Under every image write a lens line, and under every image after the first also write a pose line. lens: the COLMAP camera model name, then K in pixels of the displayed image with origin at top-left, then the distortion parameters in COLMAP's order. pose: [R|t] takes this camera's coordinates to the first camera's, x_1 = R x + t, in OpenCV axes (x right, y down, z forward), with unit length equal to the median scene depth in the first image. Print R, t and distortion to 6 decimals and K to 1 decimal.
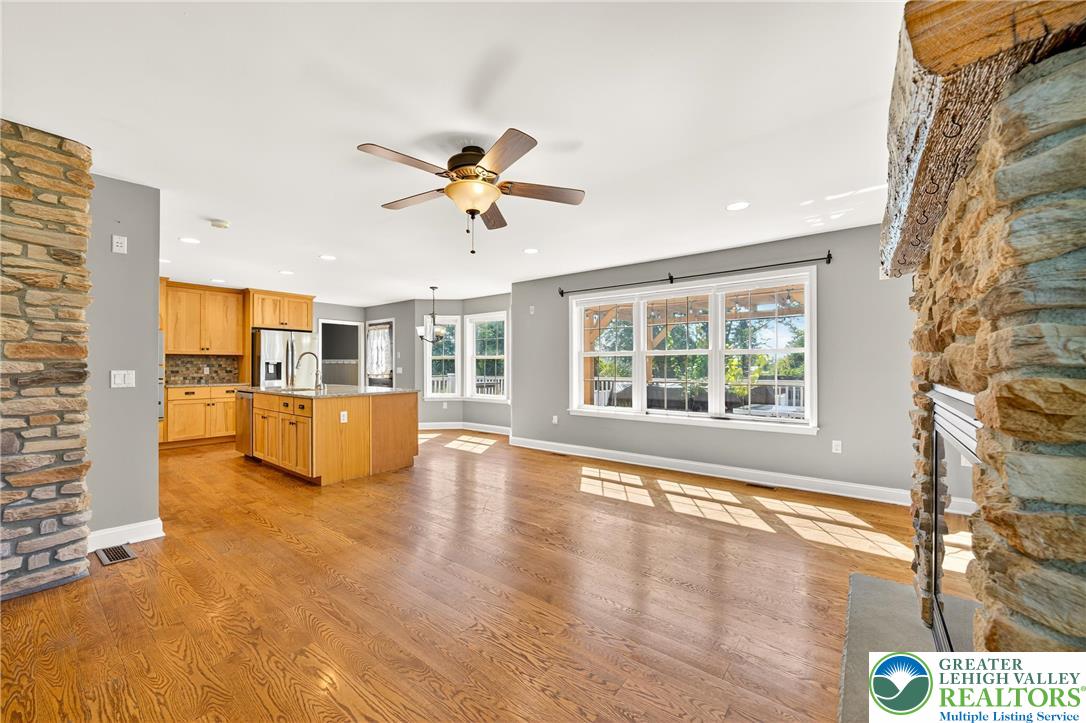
lens RADIAL K [[427.0, 0, 543.0], [0, 427.0, 361.5], [0, 0, 1]] dist [-0.010084, -0.000095]
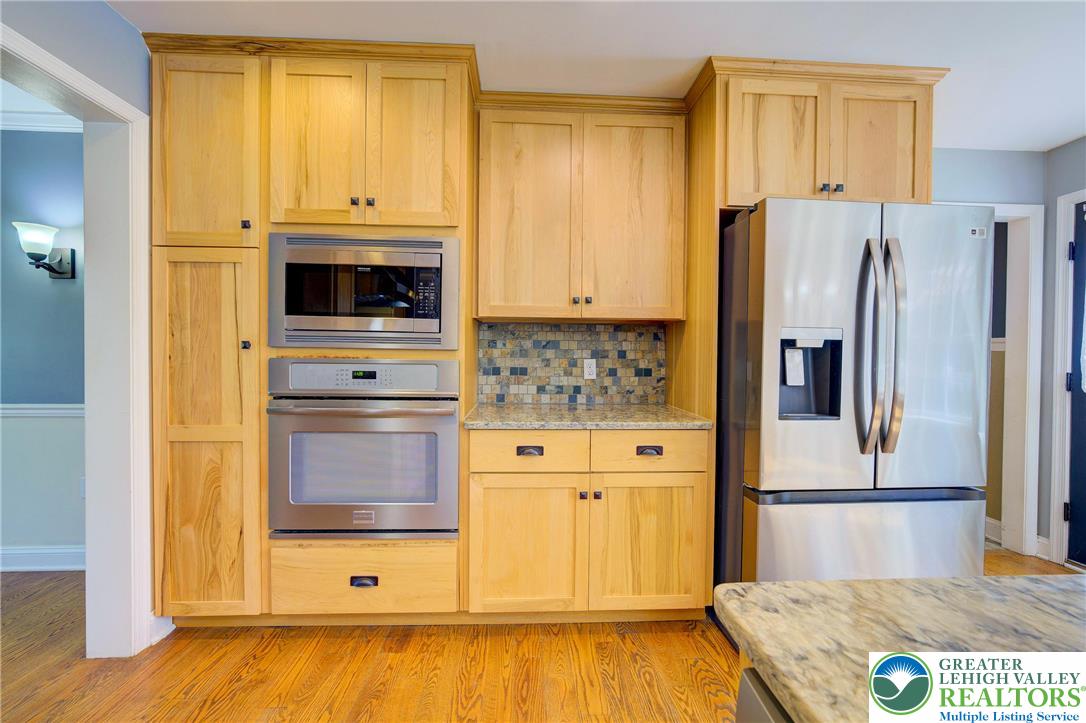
lens RADIAL K [[424.4, 0, 541.9], [0, 424.4, 357.1], [0, 0, 1]] dist [-0.008240, 0.000140]
pose [[0.655555, 0.010098, -0.755080, -0.564642], [-0.004507, 0.999945, 0.009459, 0.009098], [0.755134, -0.002798, 0.655564, 0.753033]]
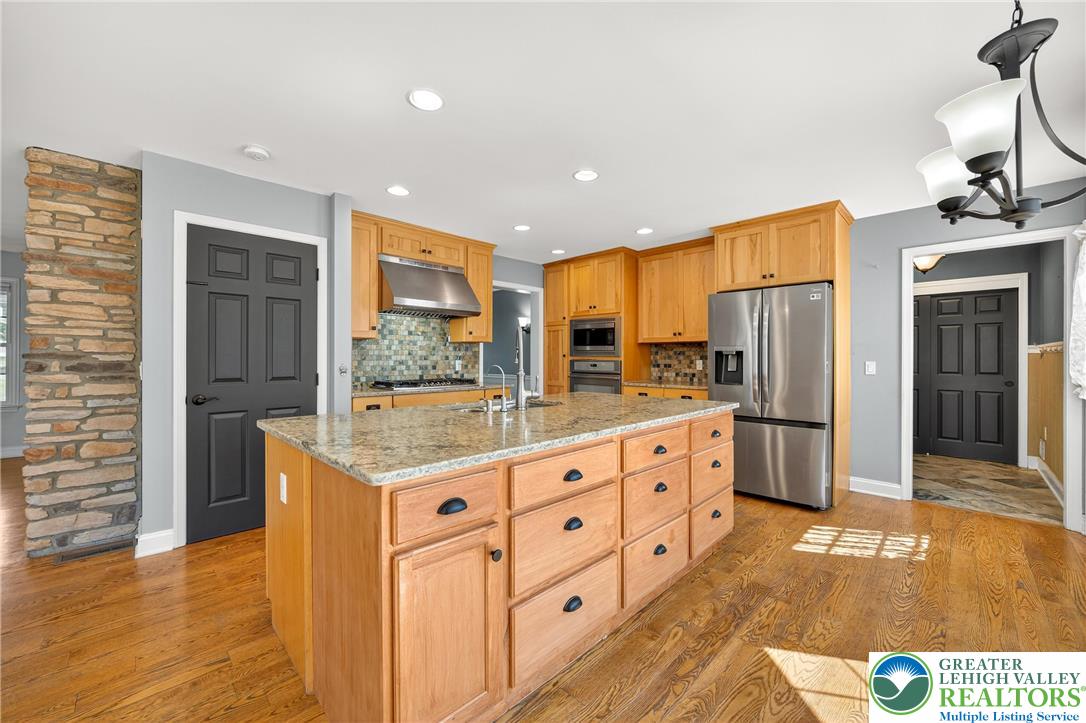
lens RADIAL K [[424.4, 0, 541.9], [0, 424.4, 357.1], [0, 0, 1]] dist [-0.008240, 0.000140]
pose [[-0.127311, 0.002460, -0.991860, -0.071959], [0.006577, 0.999977, 0.001636, 0.006213], [0.991841, -0.006315, -0.127324, 0.843436]]
